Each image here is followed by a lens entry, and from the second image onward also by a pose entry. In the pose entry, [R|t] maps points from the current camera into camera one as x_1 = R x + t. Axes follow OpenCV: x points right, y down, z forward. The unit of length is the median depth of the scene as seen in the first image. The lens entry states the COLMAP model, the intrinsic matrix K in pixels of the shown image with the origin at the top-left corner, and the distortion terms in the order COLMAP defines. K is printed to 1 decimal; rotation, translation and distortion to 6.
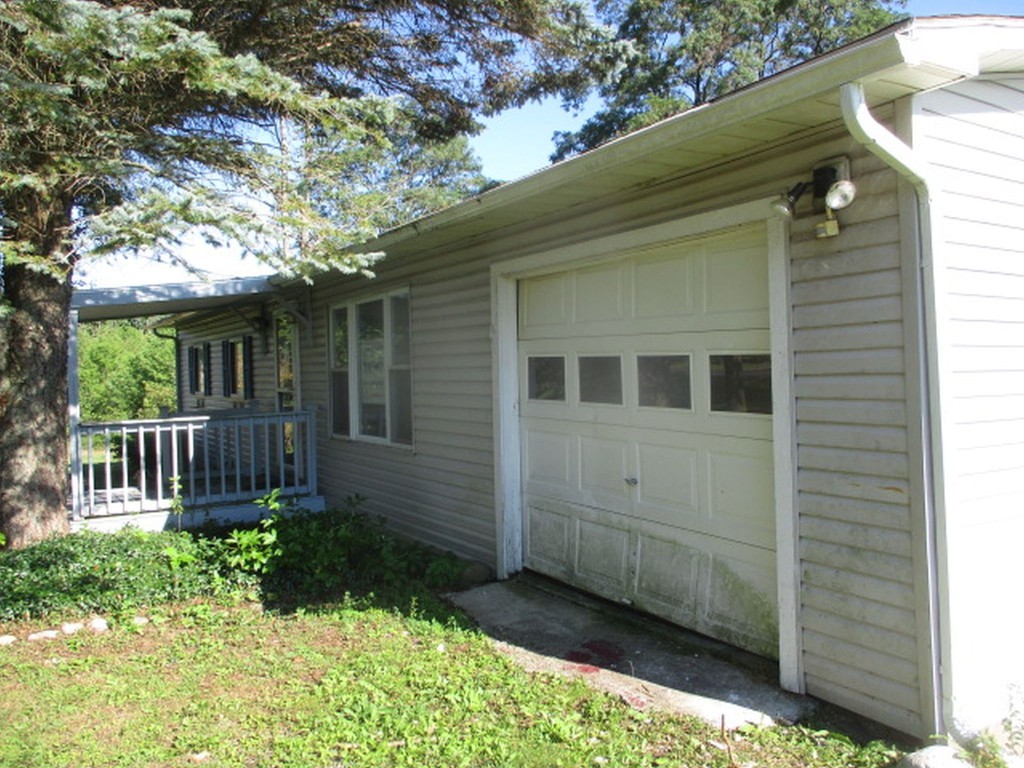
lens RADIAL K [[839.5, 0, 512.0], [0, 839.5, 384.0], [0, 0, 1]] dist [-0.042954, 0.006052]
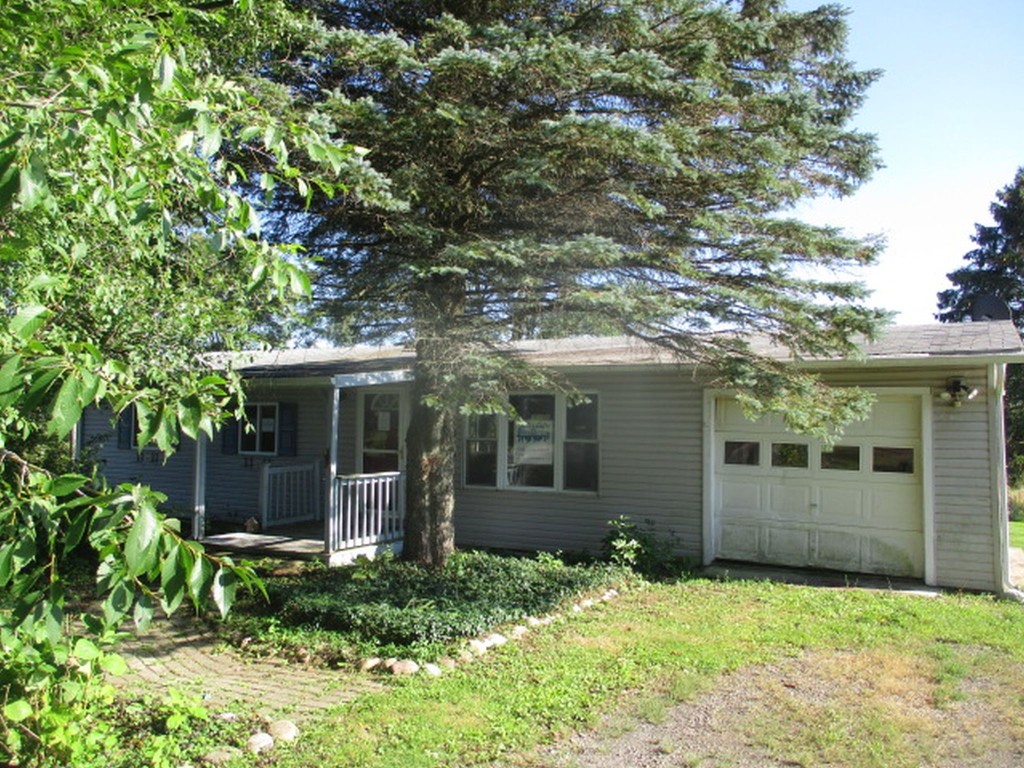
lens RADIAL K [[839.5, 0, 512.0], [0, 839.5, 384.0], [0, 0, 1]] dist [-0.042954, 0.006052]
pose [[0.872550, 0.056114, 0.485292, -1.561132], [-0.024833, 0.997192, -0.070655, -0.019154], [-0.487894, 0.049599, 0.871493, -0.454137]]
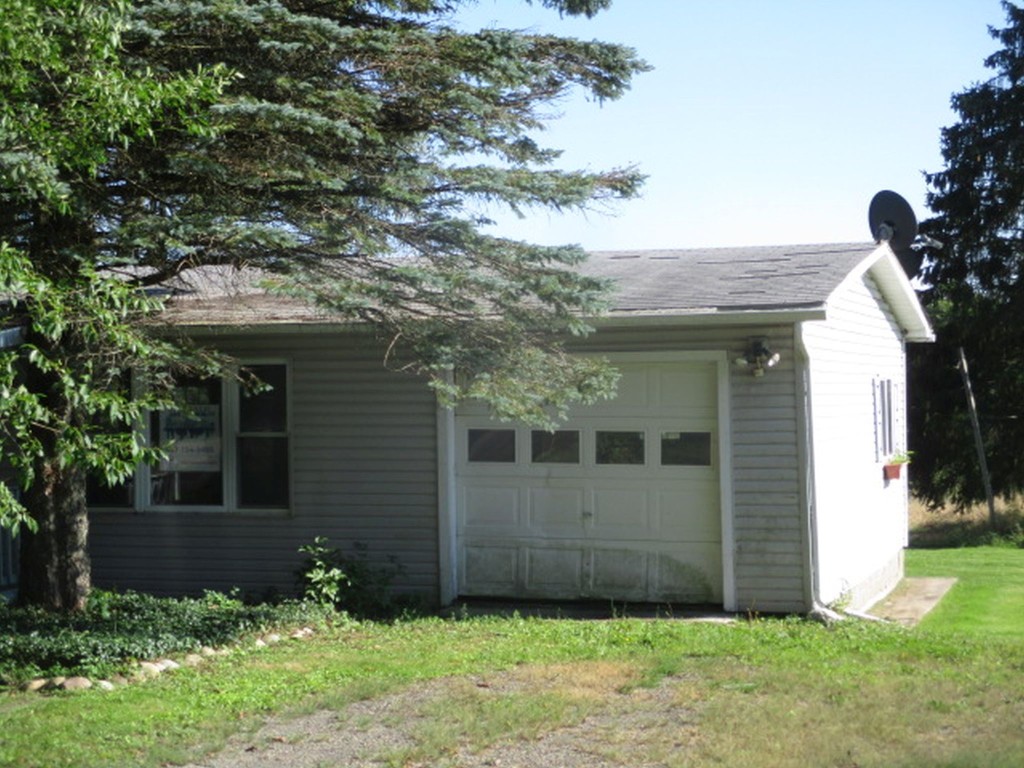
lens RADIAL K [[1907.9, 0, 512.0], [0, 1907.9, 384.0], [0, 0, 1]] dist [-0.236013, 0.348755]
pose [[0.752493, 0.015320, 0.658422, -2.253778], [0.006181, 0.999521, -0.030320, -0.015087], [-0.658571, 0.026885, 0.752038, -1.507640]]
